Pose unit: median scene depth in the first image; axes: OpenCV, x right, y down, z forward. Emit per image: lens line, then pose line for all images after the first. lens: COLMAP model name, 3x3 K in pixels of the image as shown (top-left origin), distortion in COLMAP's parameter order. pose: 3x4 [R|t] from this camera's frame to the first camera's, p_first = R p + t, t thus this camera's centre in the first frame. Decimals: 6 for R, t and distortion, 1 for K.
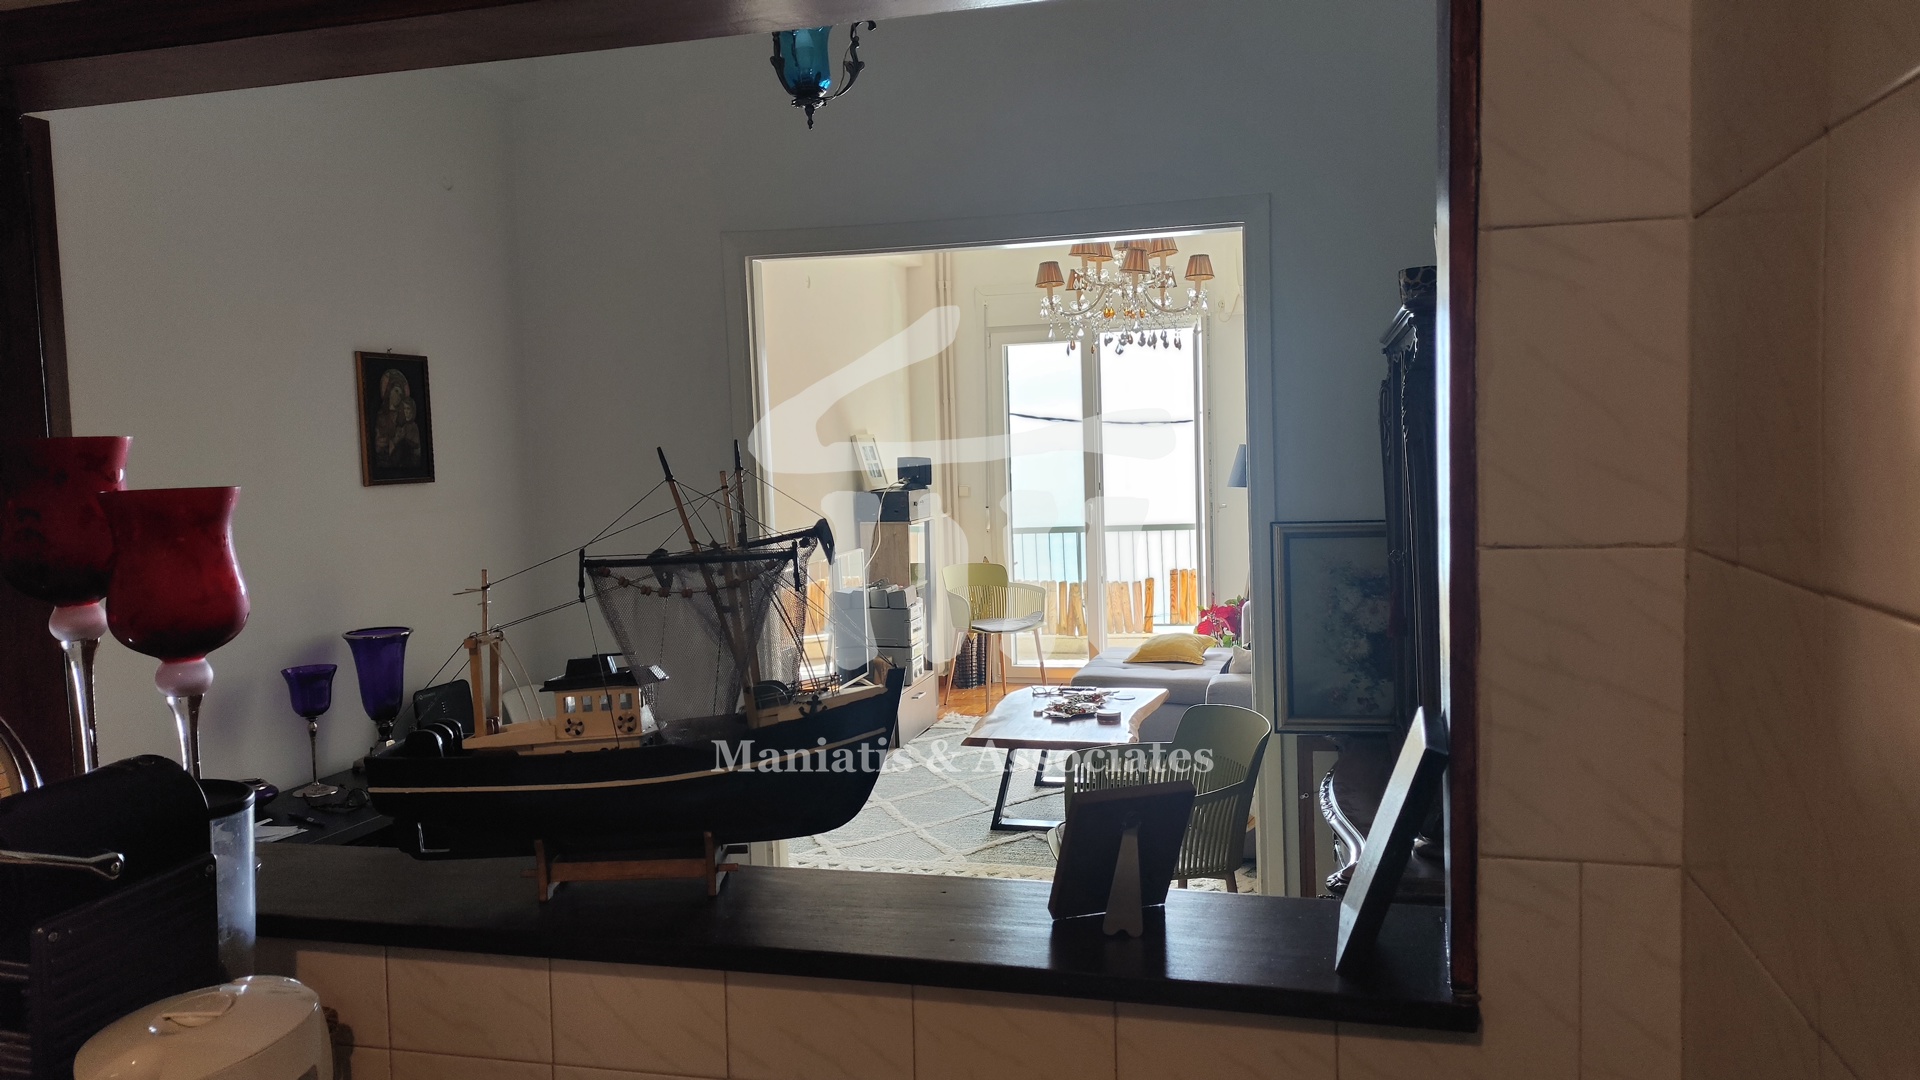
lens RADIAL K [[1418.0, 0, 960.0], [0, 1418.0, 540.0], [0, 0, 1]] dist [0.004193, 0.001672]
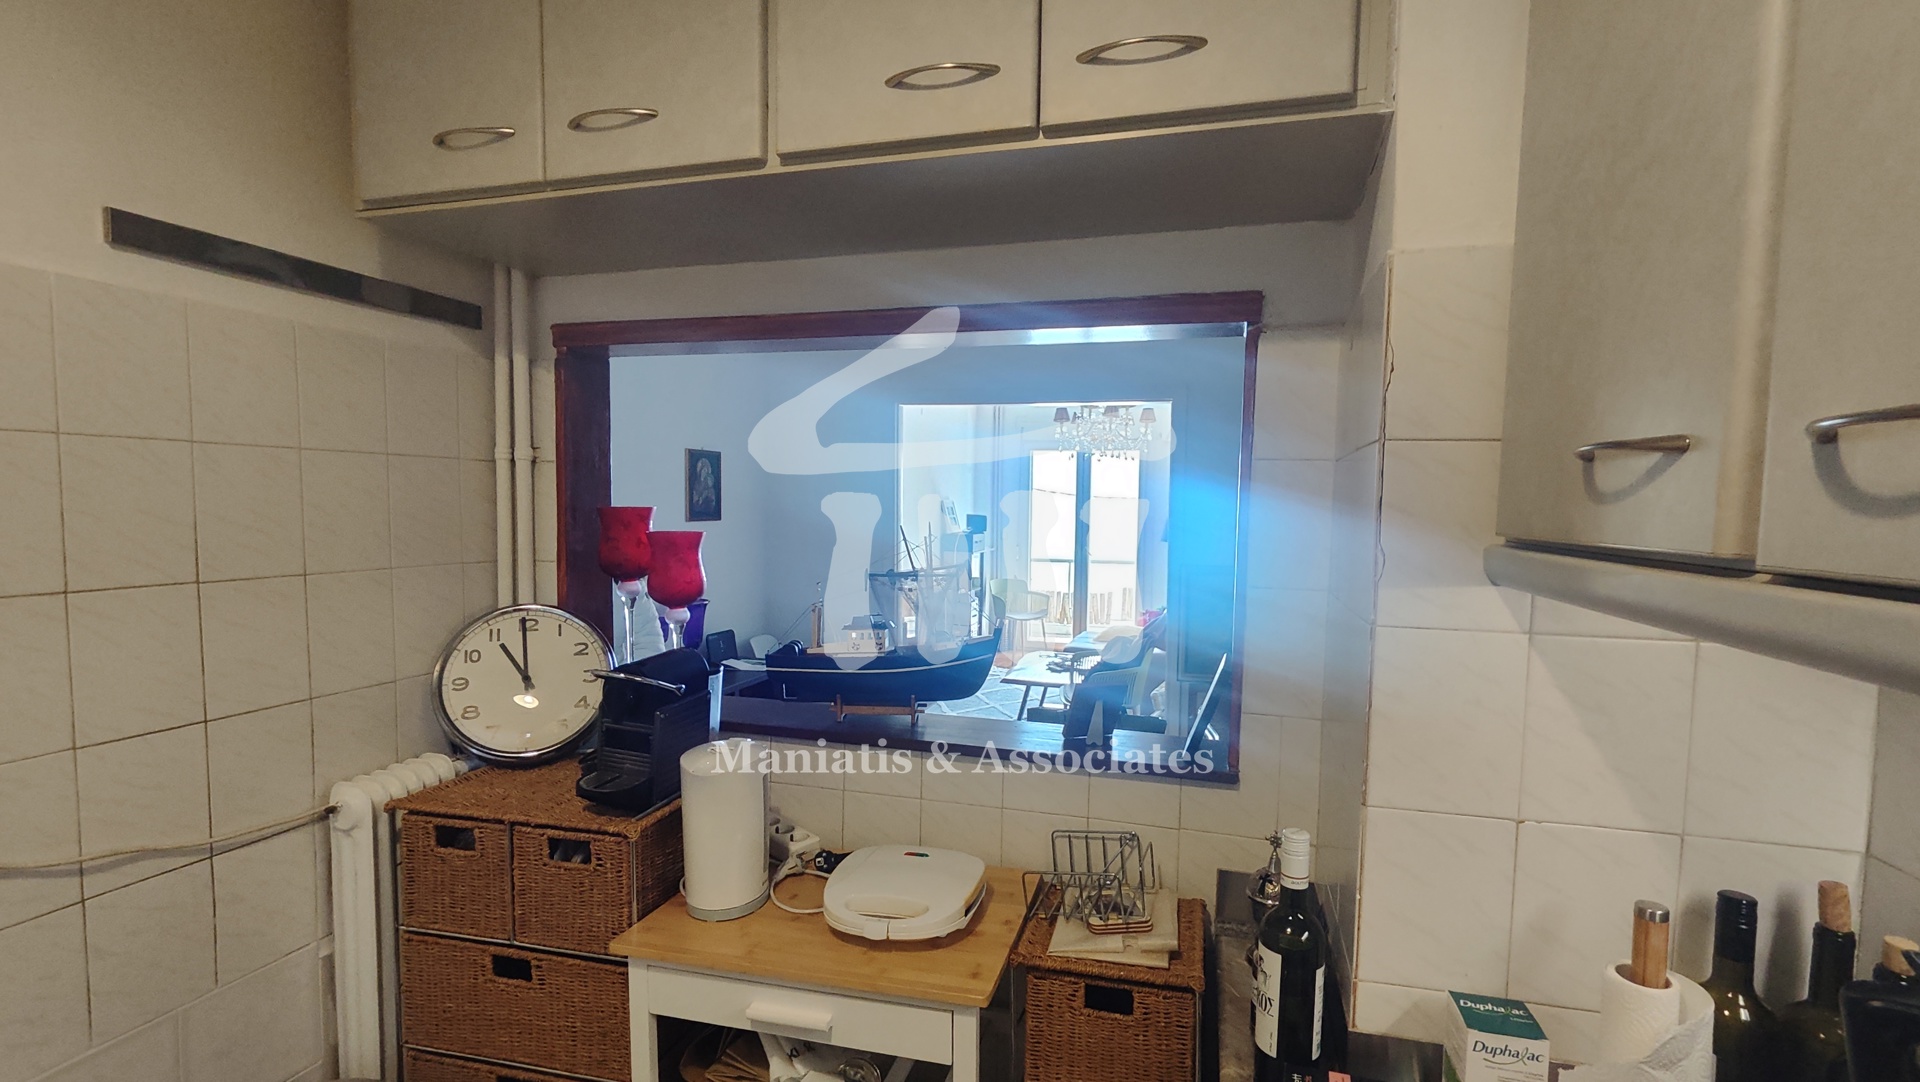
lens RADIAL K [[892.8, 0, 967.5], [0, 892.8, 551.6], [0, 0, 1]] dist [-0.000310, 0.000196]
pose [[0.998475, 0.047787, -0.027652, -0.020178], [-0.048079, 0.998793, -0.010017, -0.004693], [0.027140, 0.011331, 0.999567, -0.144167]]
